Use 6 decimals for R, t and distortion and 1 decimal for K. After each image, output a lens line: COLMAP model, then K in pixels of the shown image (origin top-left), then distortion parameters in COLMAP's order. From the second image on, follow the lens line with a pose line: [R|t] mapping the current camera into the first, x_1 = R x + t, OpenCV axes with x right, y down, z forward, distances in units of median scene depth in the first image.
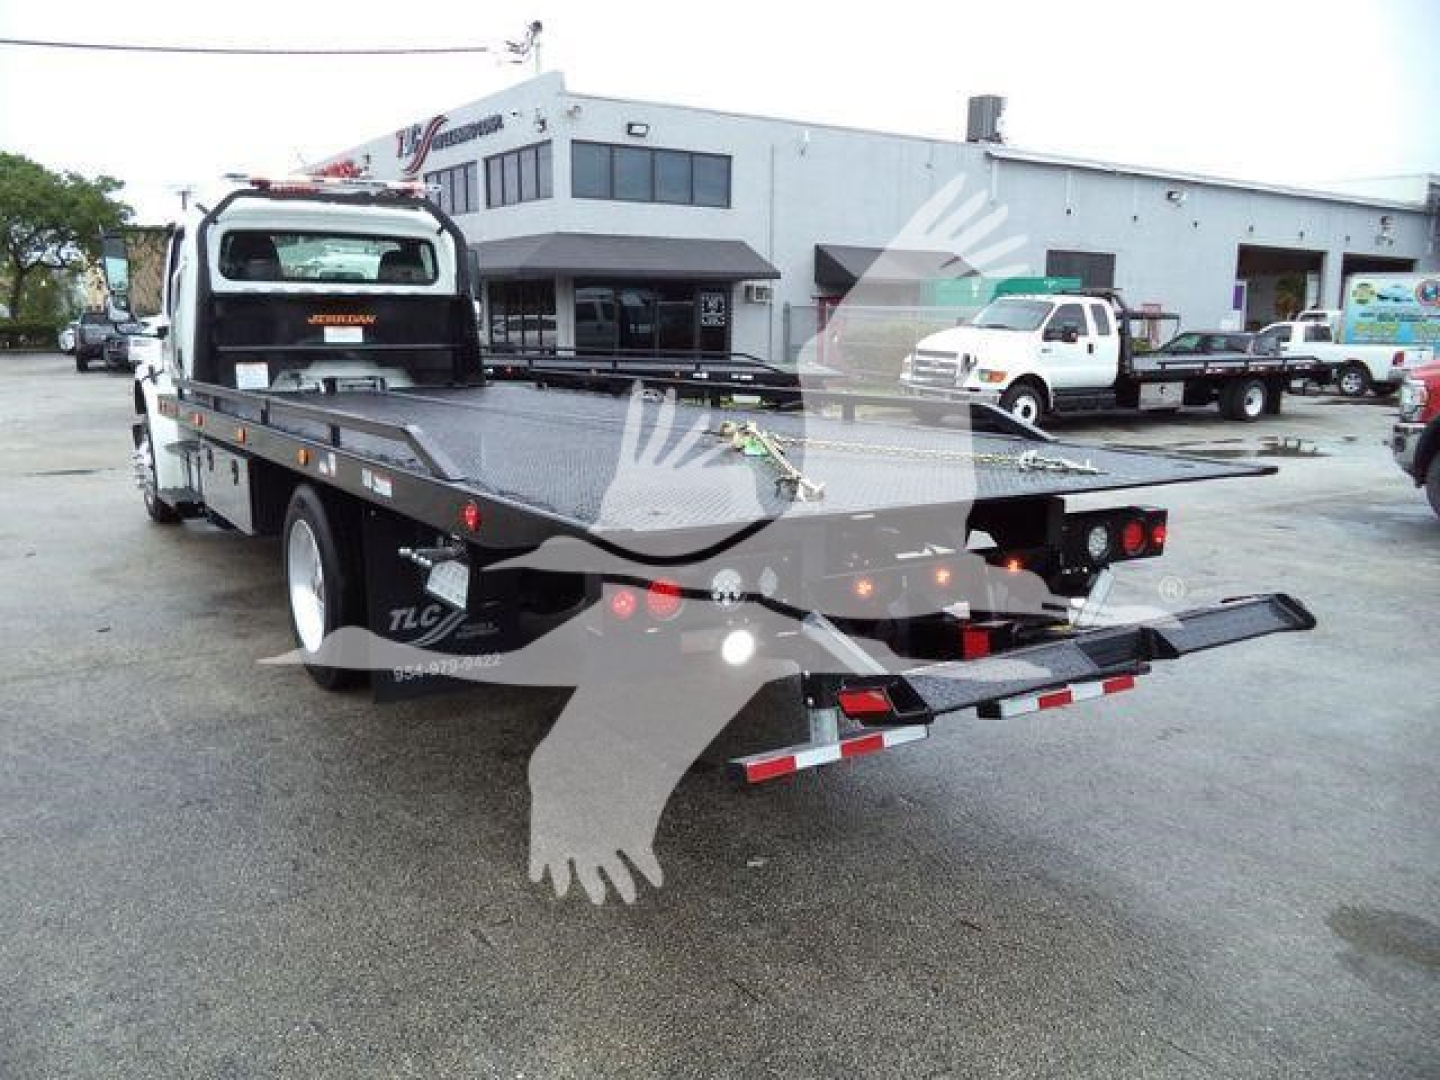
lens RADIAL K [[1171.6, 0, 711.4], [0, 1171.6, 539.0], [0, 0, 1]] dist [-0.028683, 0.000118]
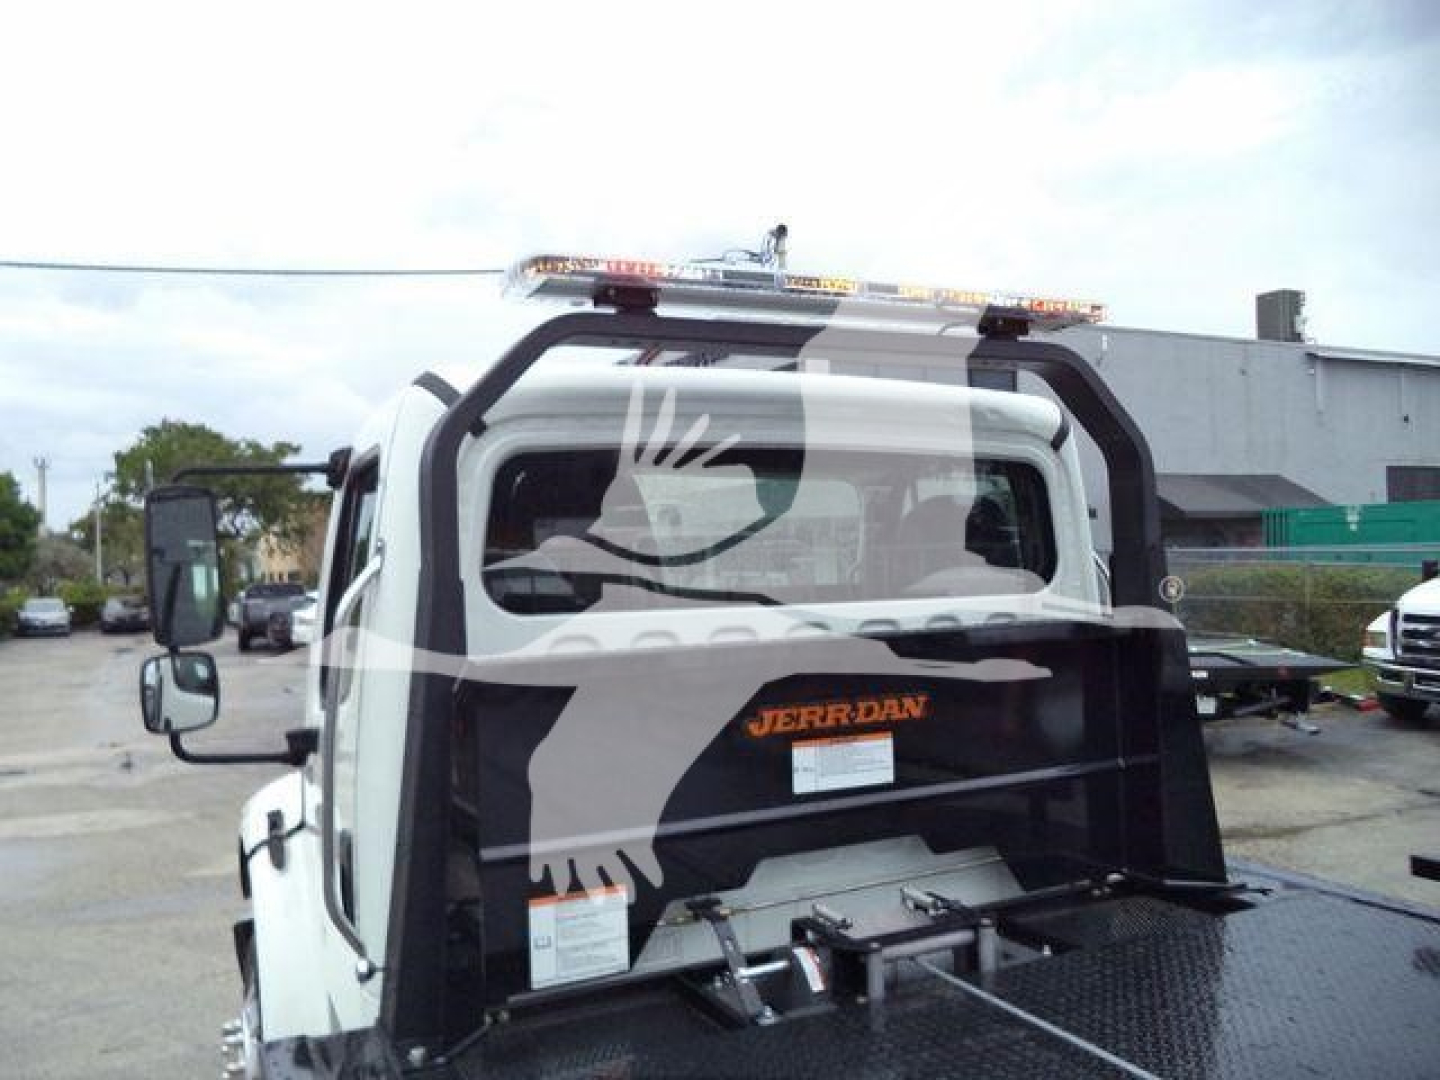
lens RADIAL K [[1168.3, 0, 693.1], [0, 1168.3, 540.5], [0, 0, 1]] dist [0.004198, 0.000662]
pose [[0.989783, -0.041788, -0.136323, -0.278437], [0.013312, 0.978996, -0.203445, -0.152828], [0.141961, 0.199552, 0.969549, 0.605891]]
